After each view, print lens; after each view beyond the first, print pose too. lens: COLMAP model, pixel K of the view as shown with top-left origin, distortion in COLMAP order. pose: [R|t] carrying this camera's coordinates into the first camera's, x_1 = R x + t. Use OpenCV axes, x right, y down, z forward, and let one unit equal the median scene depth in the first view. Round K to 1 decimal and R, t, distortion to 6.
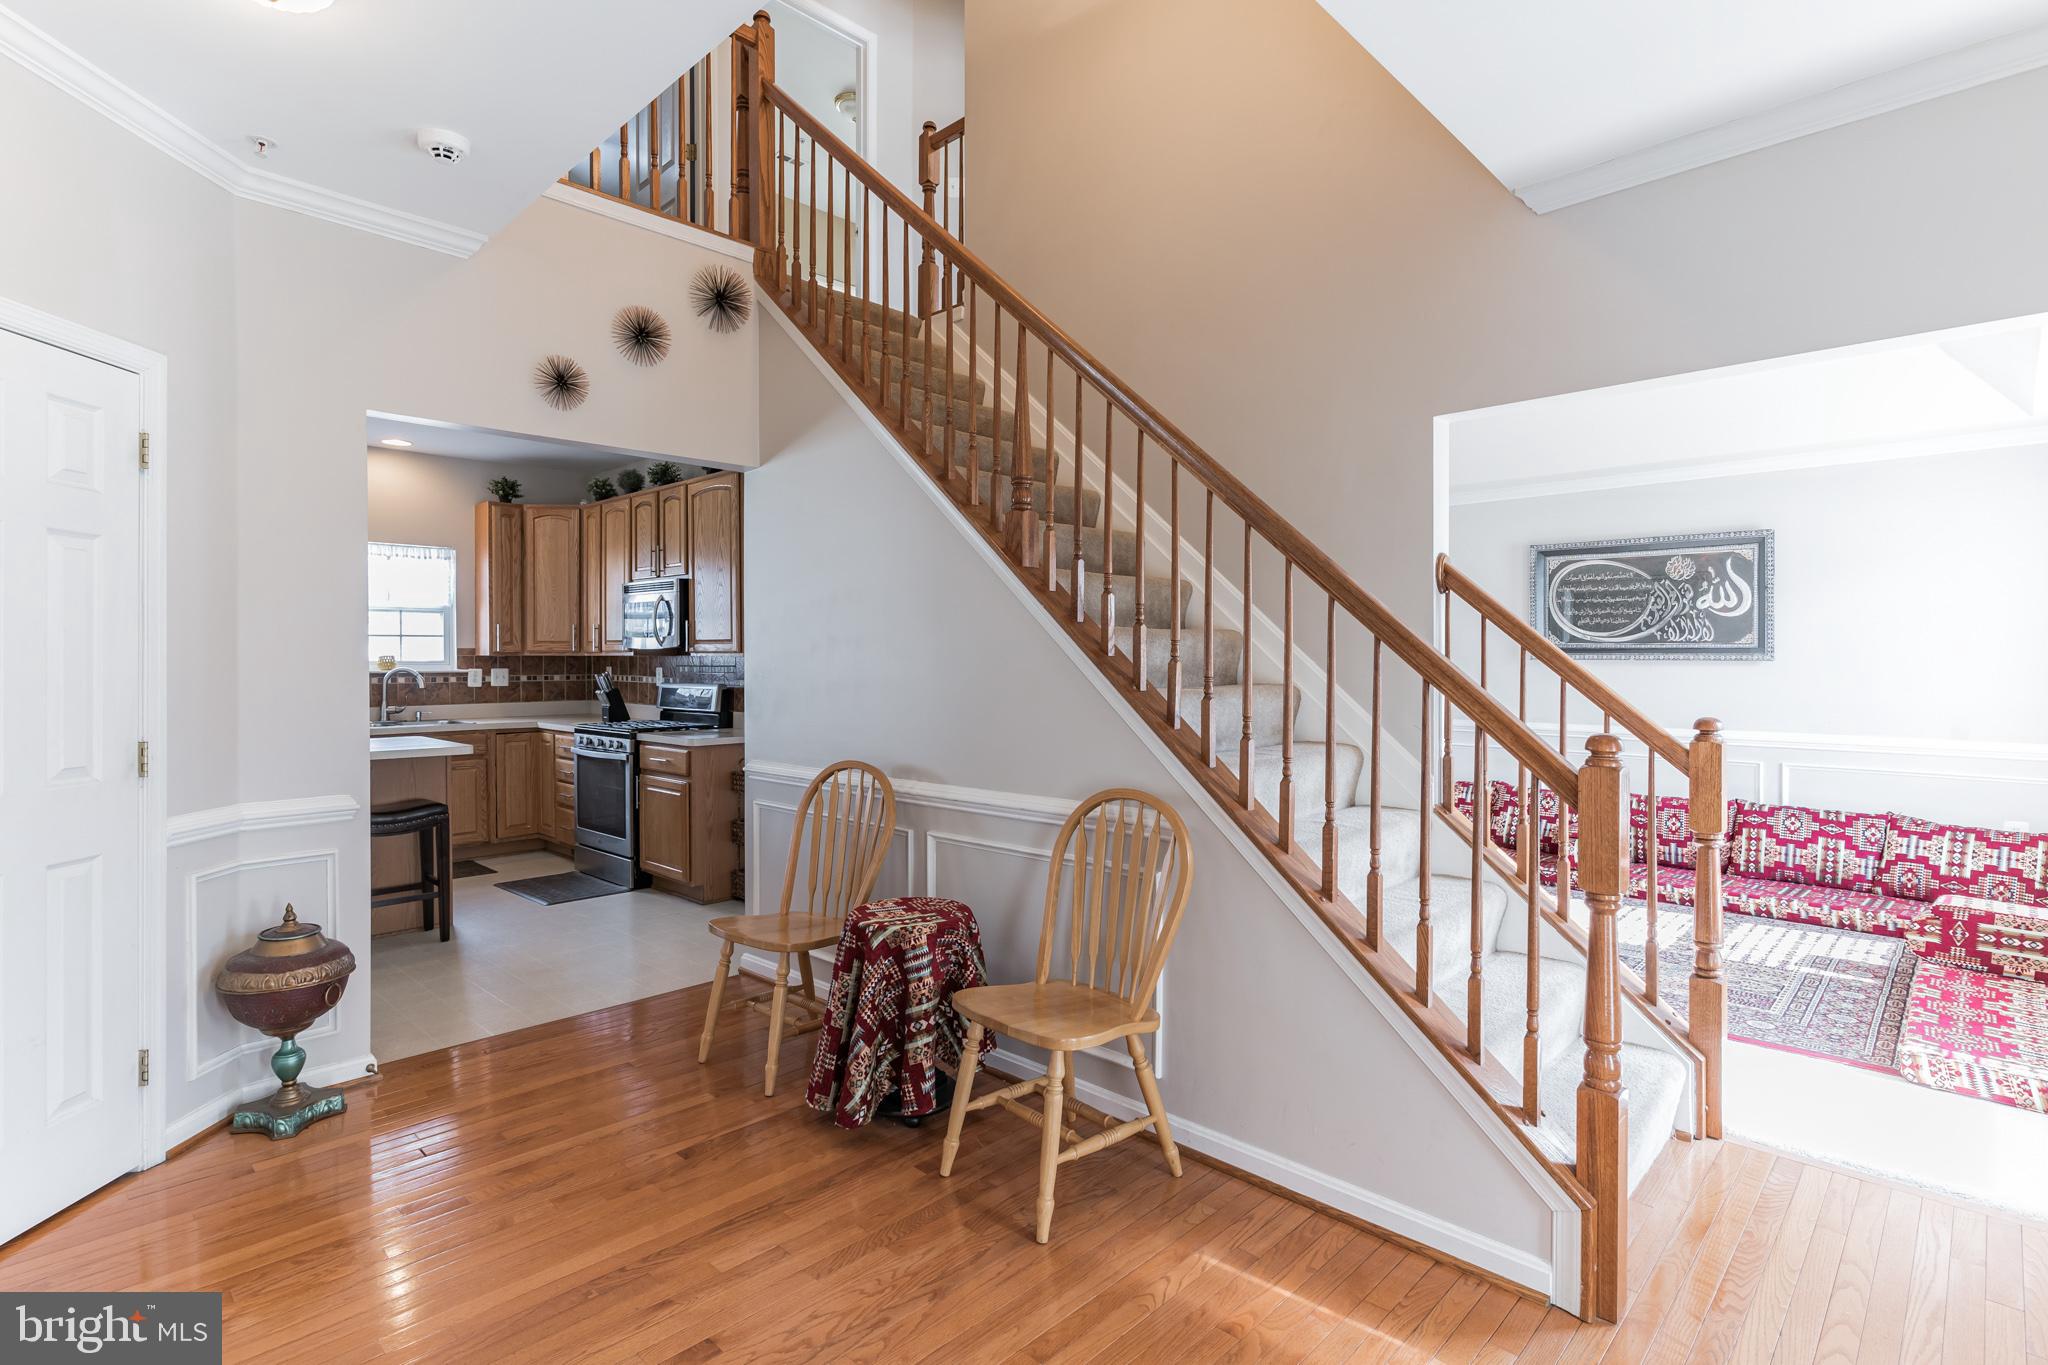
lens RADIAL K [[1001.9, 0, 1039.9], [0, 1001.9, 665.2], [0, 0, 1]] dist [0.004318, -0.001650]
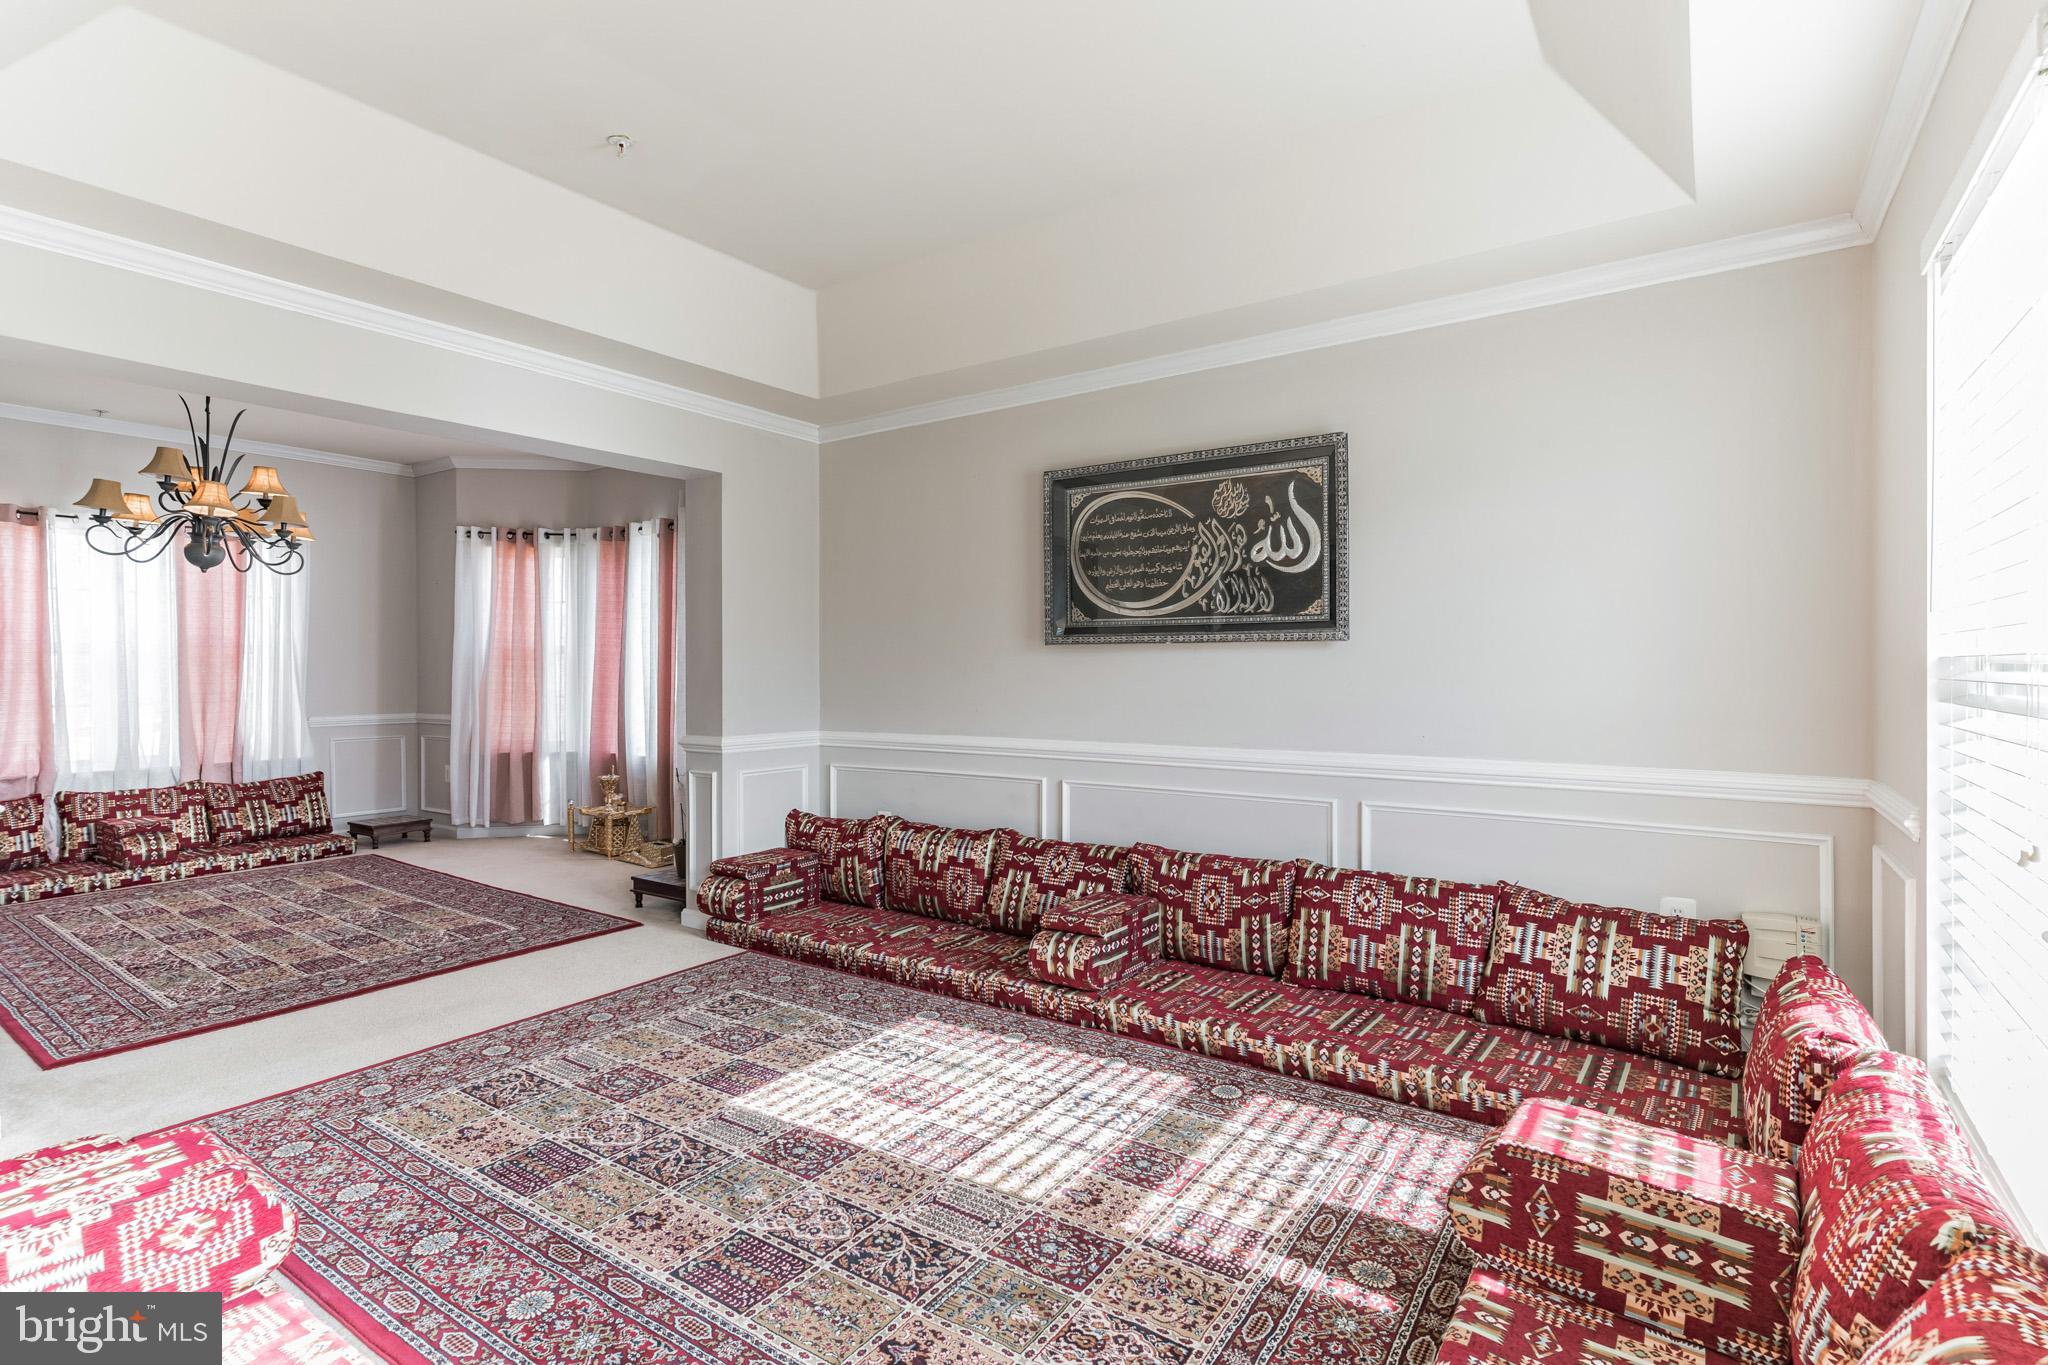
lens RADIAL K [[1001.9, 0, 1012.2], [0, 1001.9, 678.2], [0, 0, 1]] dist [0.004318, -0.001650]
pose [[0.987115, -0.005362, 0.159920, 0.446086], [0.004954, 0.999983, 0.002952, 0.017537], [-0.159933, -0.002122, 0.987126, 0.434199]]
